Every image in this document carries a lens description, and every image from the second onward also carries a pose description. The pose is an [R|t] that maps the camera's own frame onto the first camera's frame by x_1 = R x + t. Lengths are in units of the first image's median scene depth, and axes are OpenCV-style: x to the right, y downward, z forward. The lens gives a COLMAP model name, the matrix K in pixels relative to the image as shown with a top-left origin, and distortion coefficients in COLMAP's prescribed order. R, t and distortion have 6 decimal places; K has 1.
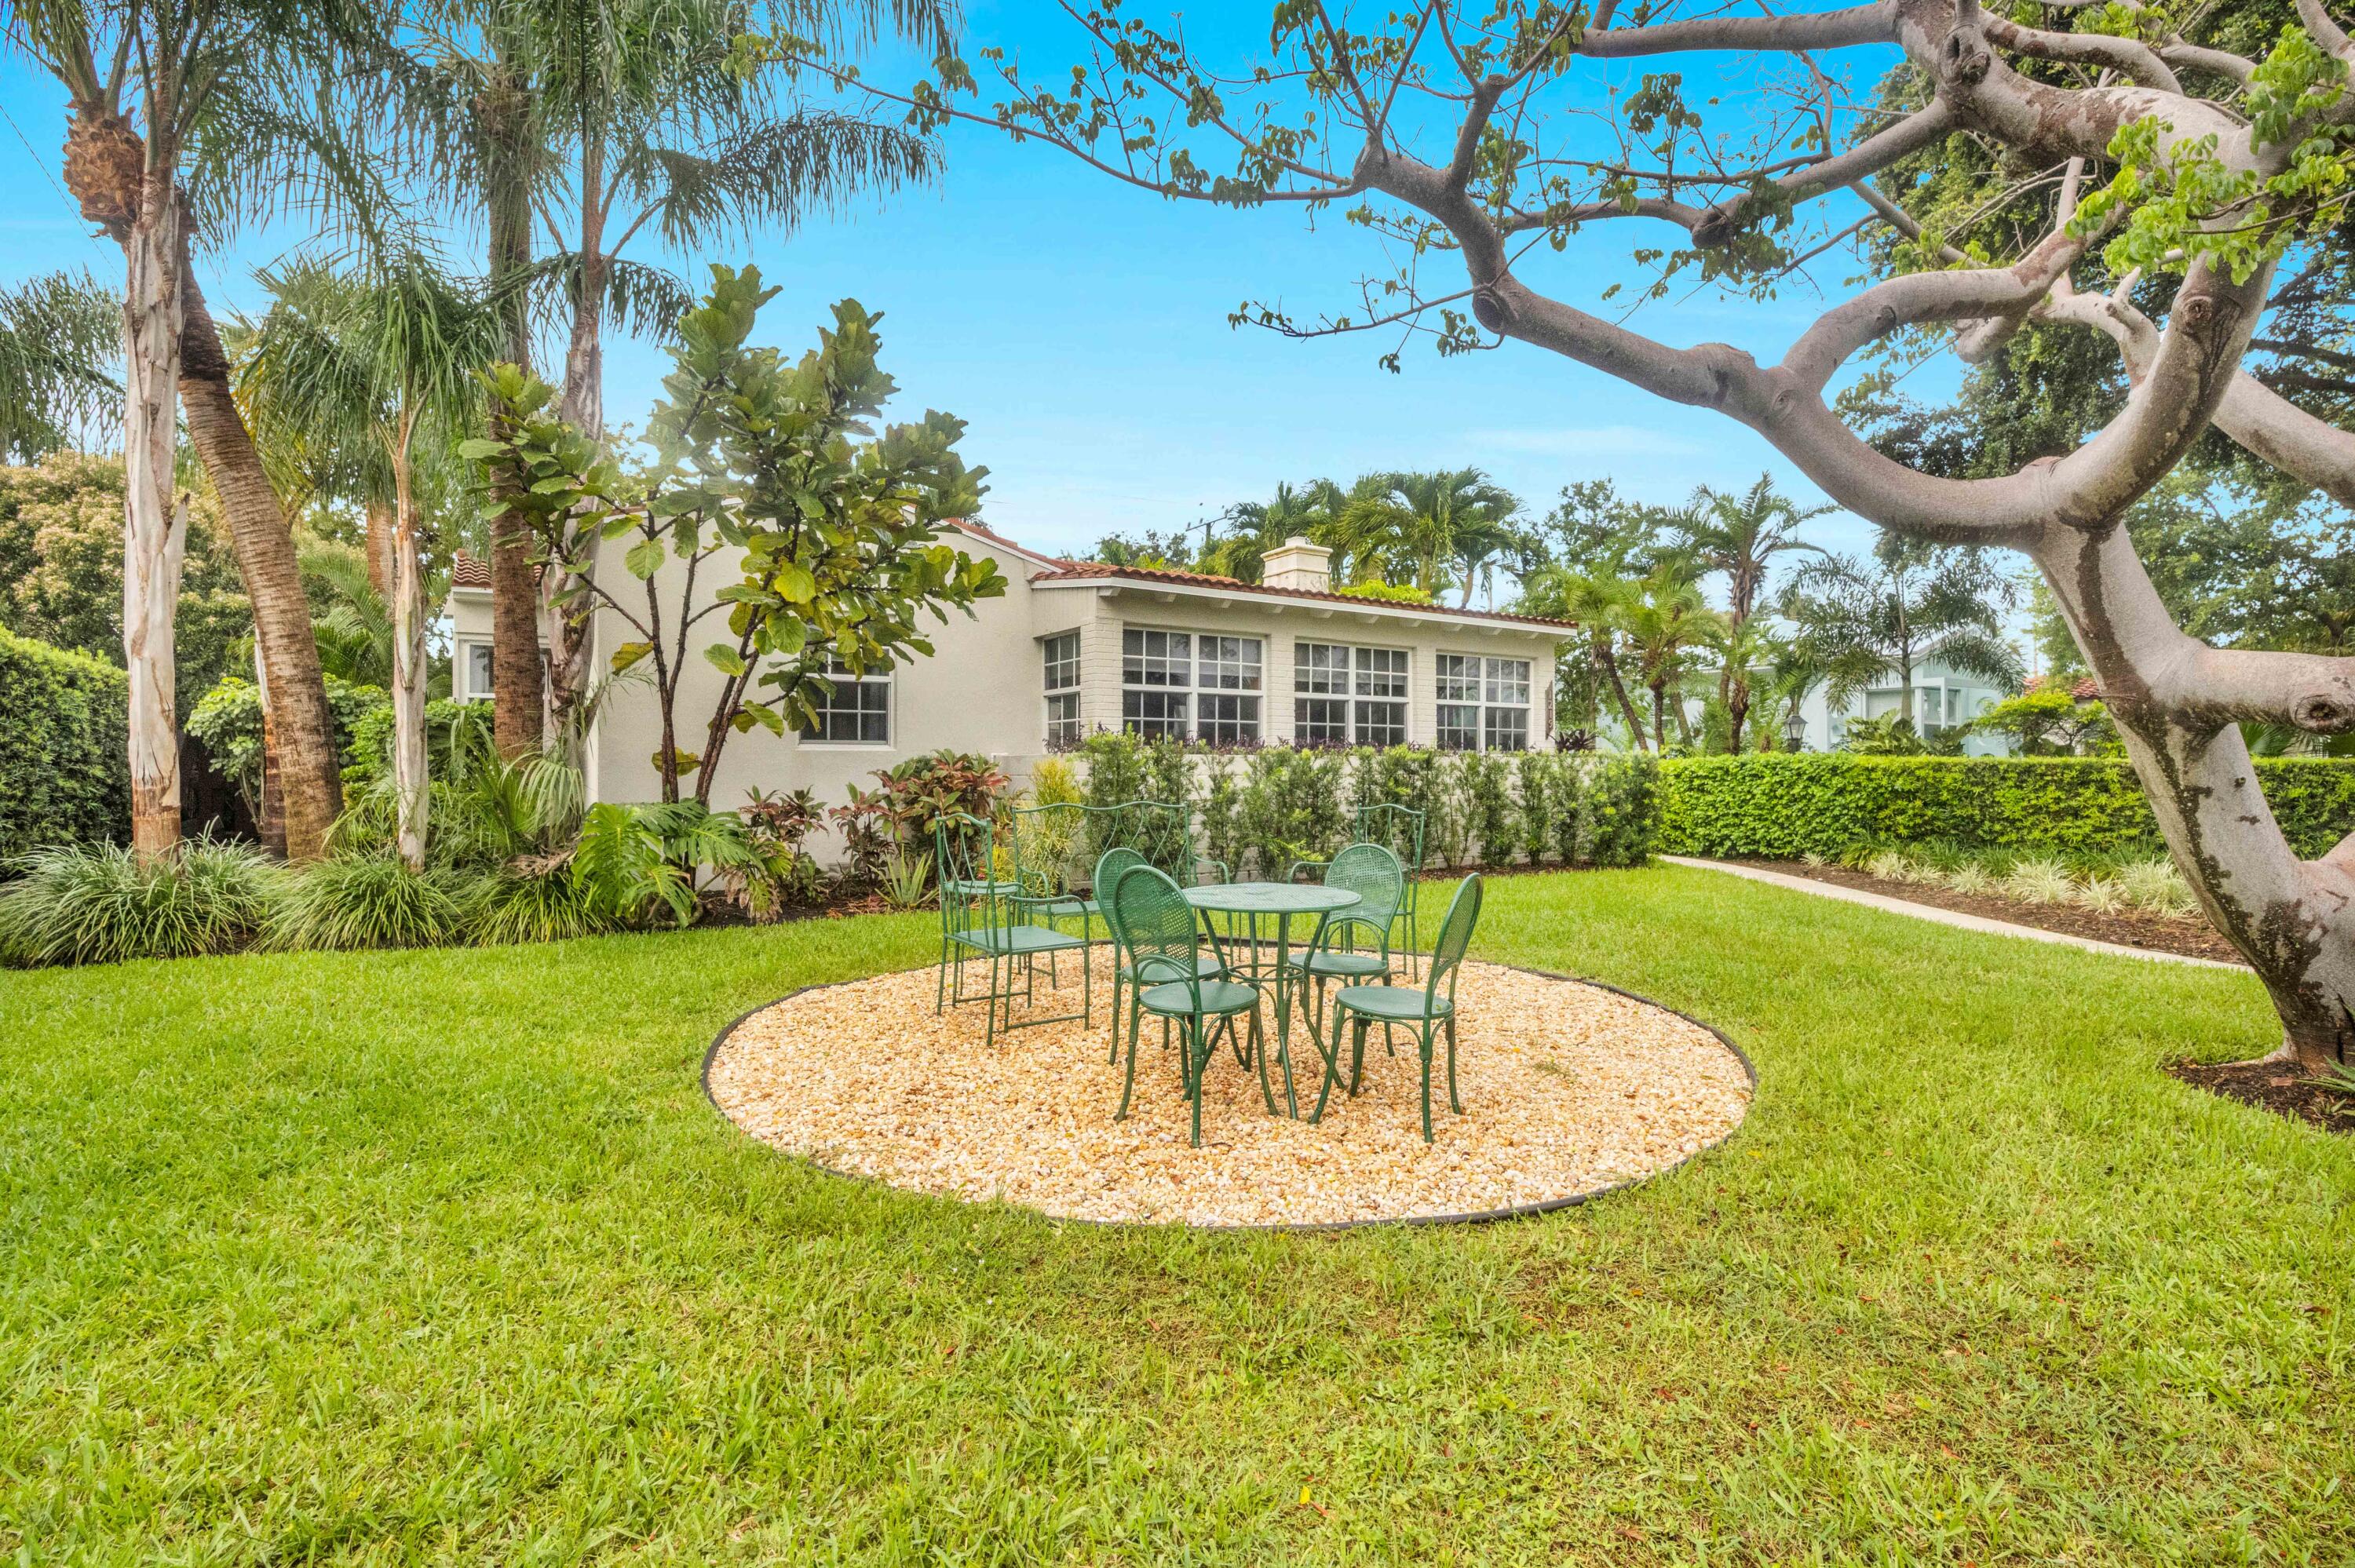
lens RADIAL K [[1197.7, 0, 1224.9], [0, 1197.7, 747.5], [0, 0, 1]] dist [-0.059295, 0.030847]
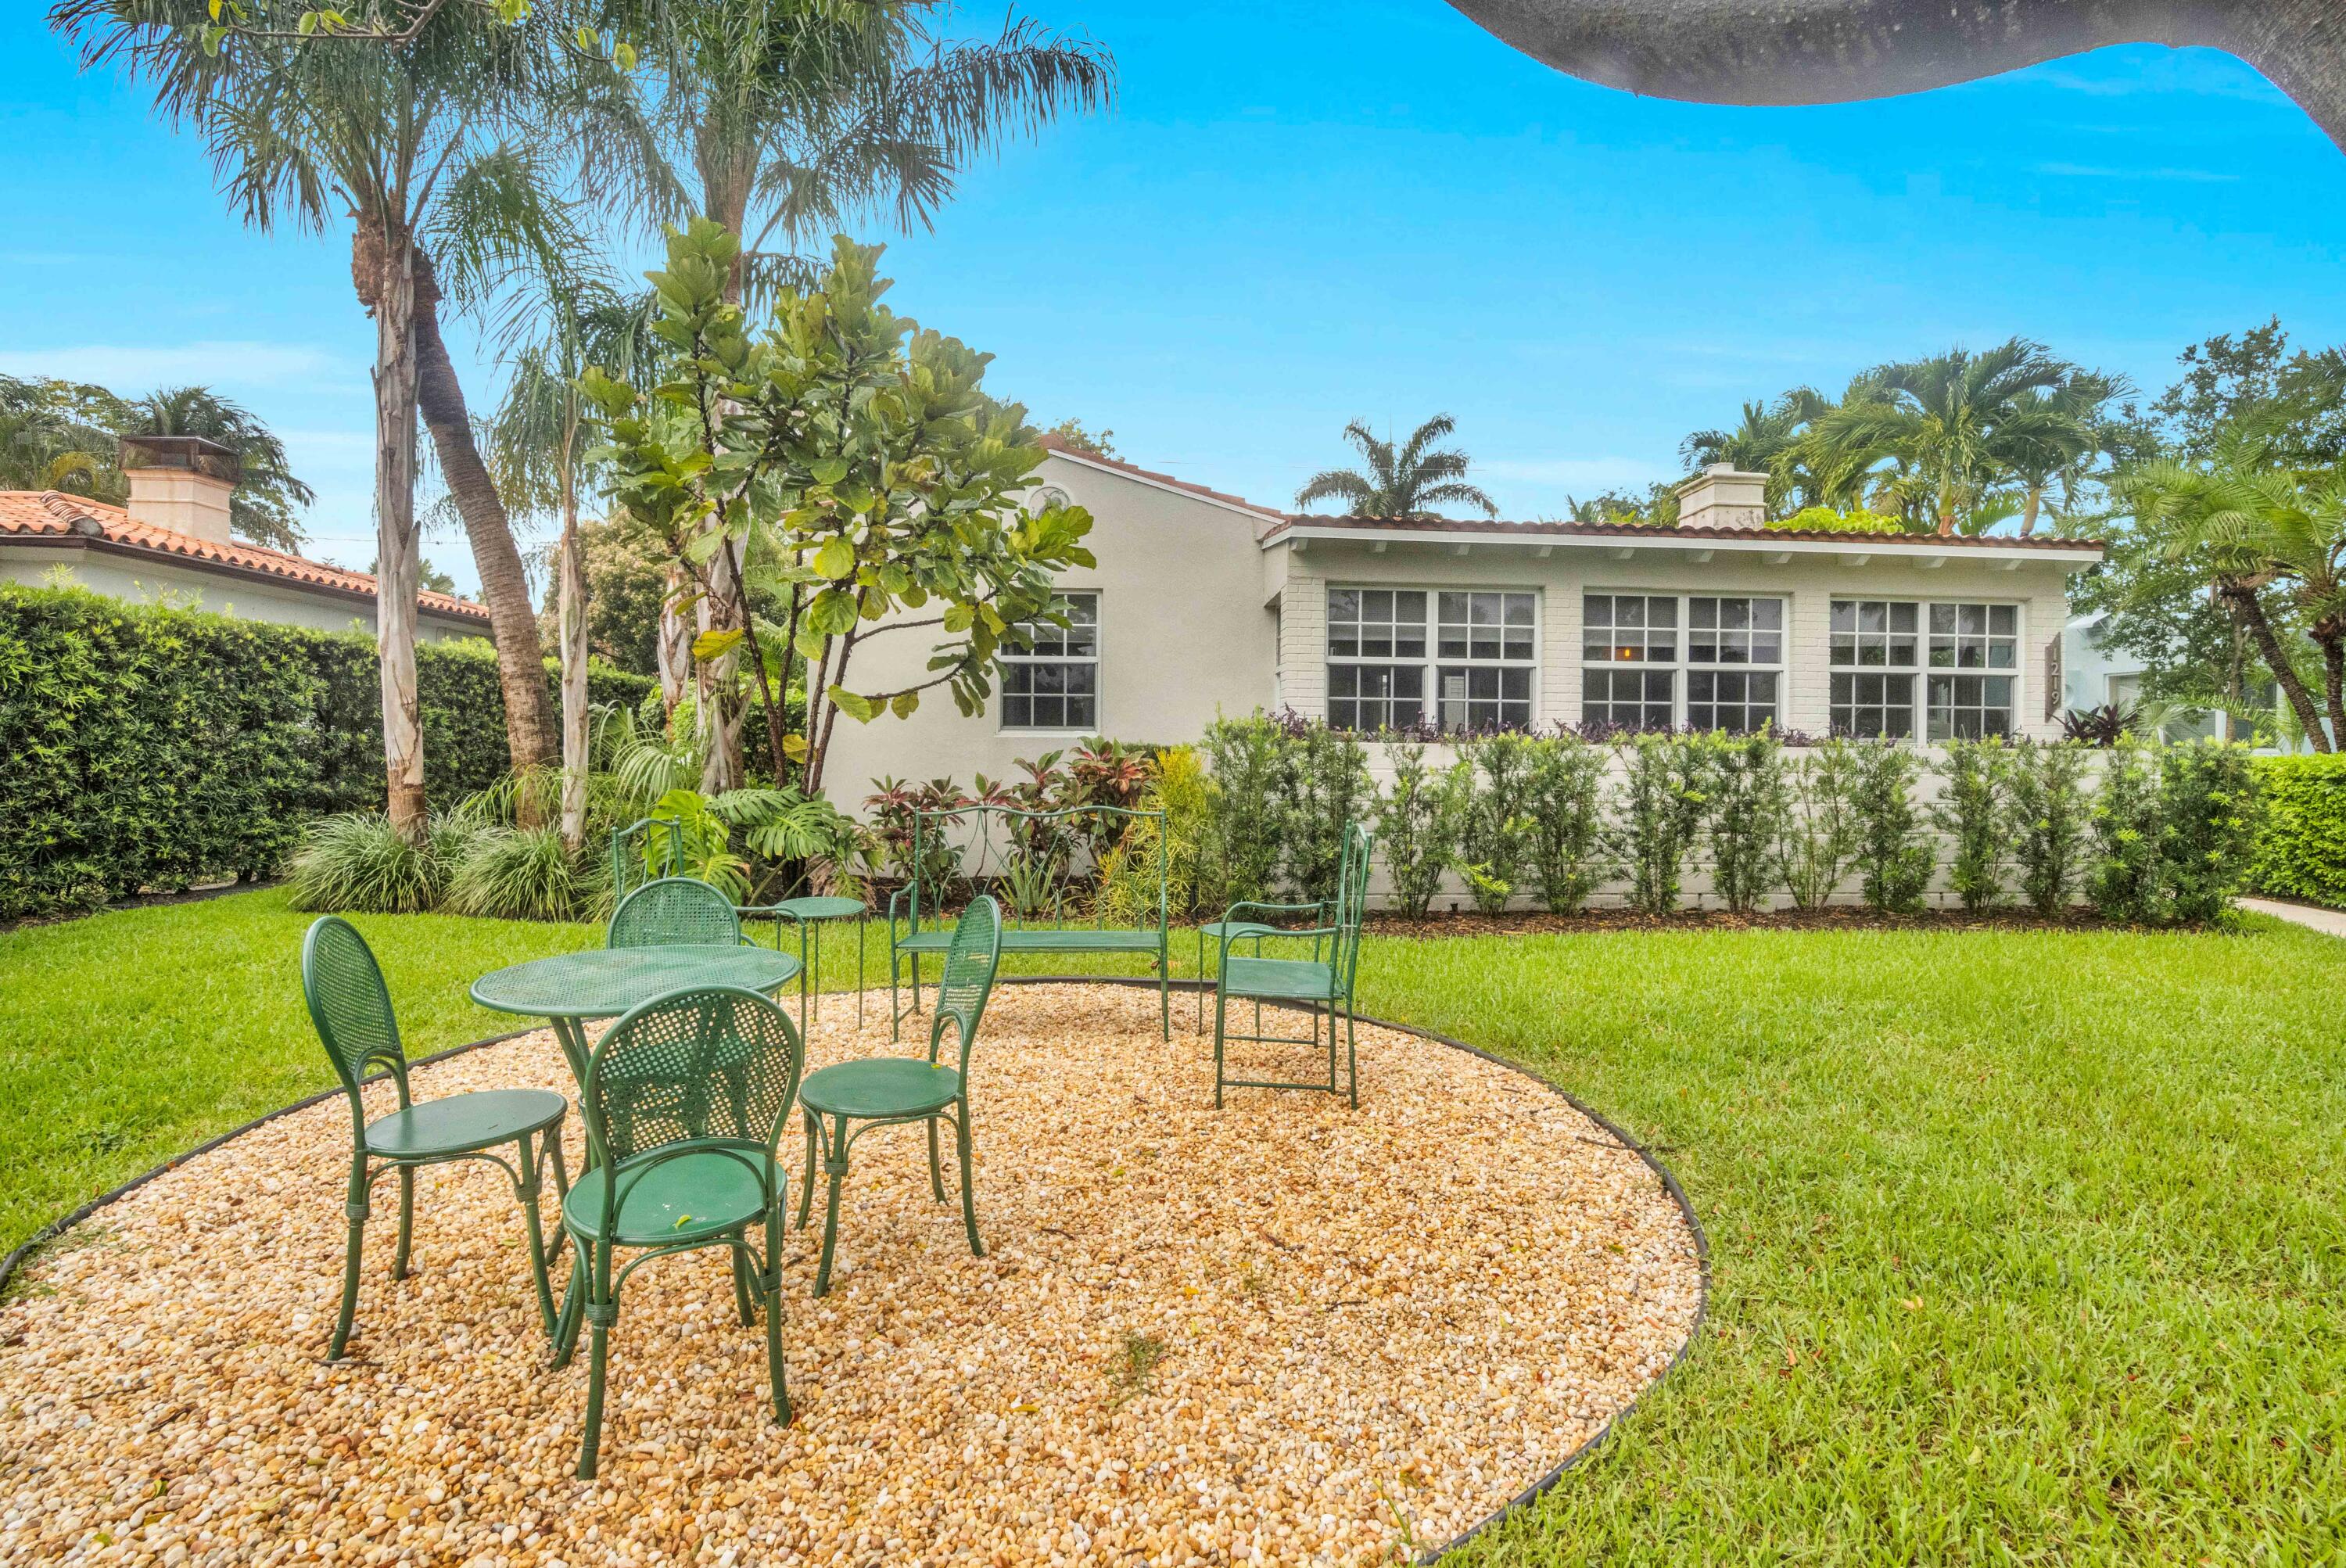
lens RADIAL K [[1193.3, 0, 1220.2], [0, 1193.3, 747.7], [0, 0, 1]] dist [-0.059295, 0.030847]
pose [[0.854759, 0.005503, -0.518996, 0.238392], [0.000032, 0.999943, 0.010655, 0.000341], [0.519025, -0.009124, 0.854710, 0.230293]]
